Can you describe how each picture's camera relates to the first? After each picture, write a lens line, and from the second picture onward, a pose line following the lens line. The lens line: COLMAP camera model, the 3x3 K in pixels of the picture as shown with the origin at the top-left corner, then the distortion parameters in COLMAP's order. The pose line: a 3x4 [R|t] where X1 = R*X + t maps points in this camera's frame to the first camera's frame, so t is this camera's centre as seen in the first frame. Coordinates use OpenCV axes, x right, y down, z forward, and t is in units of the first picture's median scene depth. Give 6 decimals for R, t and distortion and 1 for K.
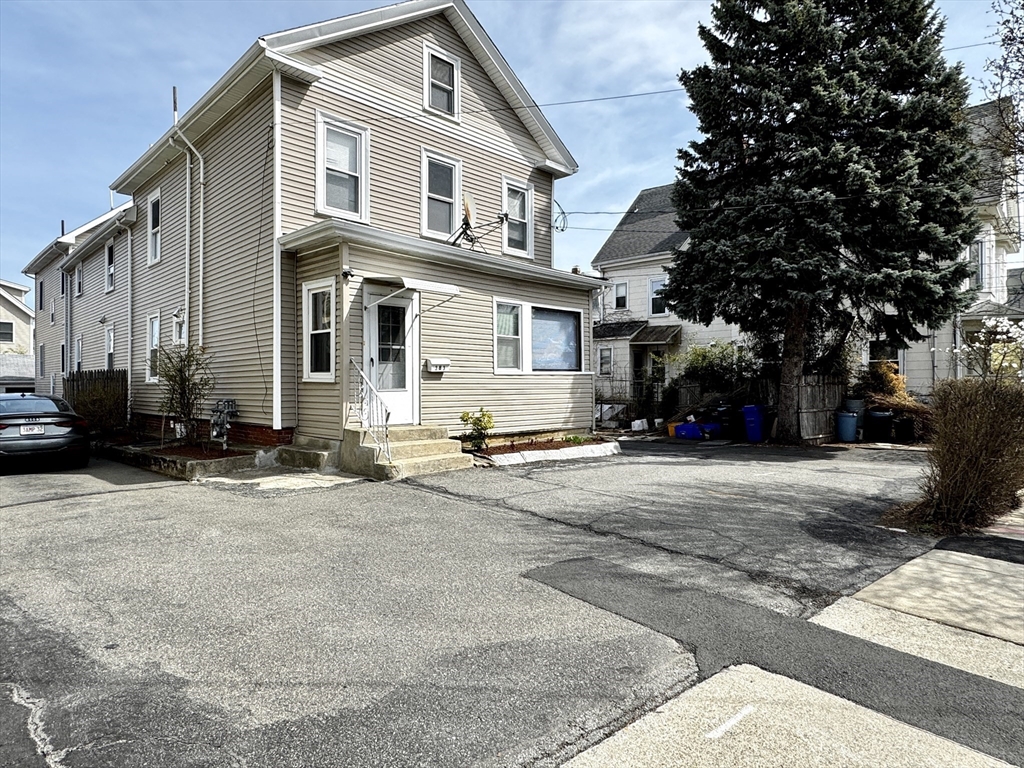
lens RADIAL K [[598.5, 0, 510.4], [0, 598.5, 381.1], [0, 0, 1]] dist [-0.002782, 0.000673]
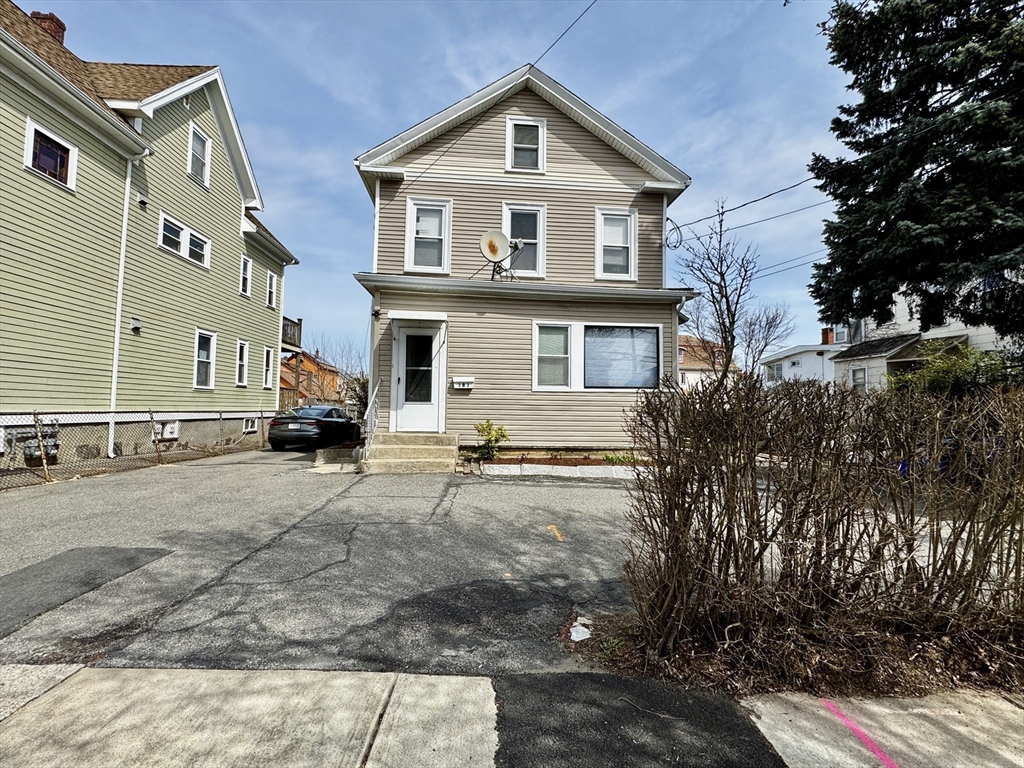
lens RADIAL K [[474.8, 0, 508.1], [0, 474.8, 382.6], [0, 0, 1]] dist [-0.001879, 0.000305]
pose [[0.764185, -0.025008, -0.644512, 0.459652], [-0.011818, 0.998537, -0.052757, 0.017553], [0.644889, 0.047933, 0.762772, 0.298400]]
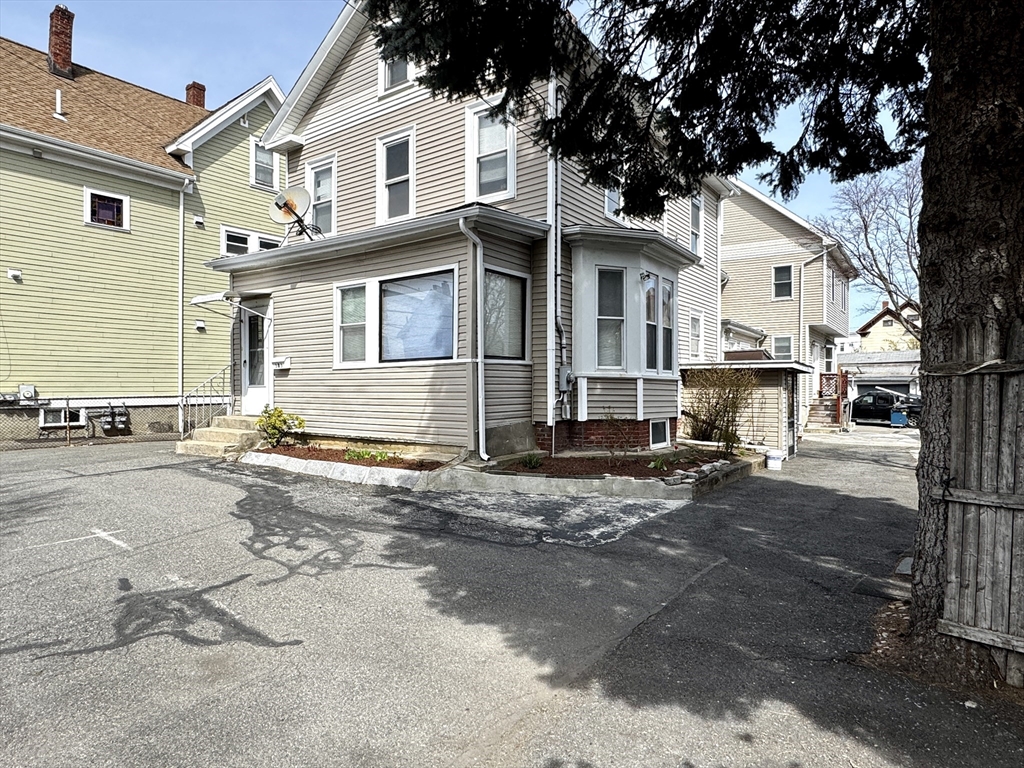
lens RADIAL K [[598.5, 0, 509.3], [0, 598.5, 385.7], [0, 0, 1]] dist [-0.002782, 0.000673]
pose [[0.163832, -0.000012, -0.986488, 0.848606], [0.008757, 0.999961, 0.001443, 0.013598], [0.986449, -0.008875, 0.163825, 1.042989]]
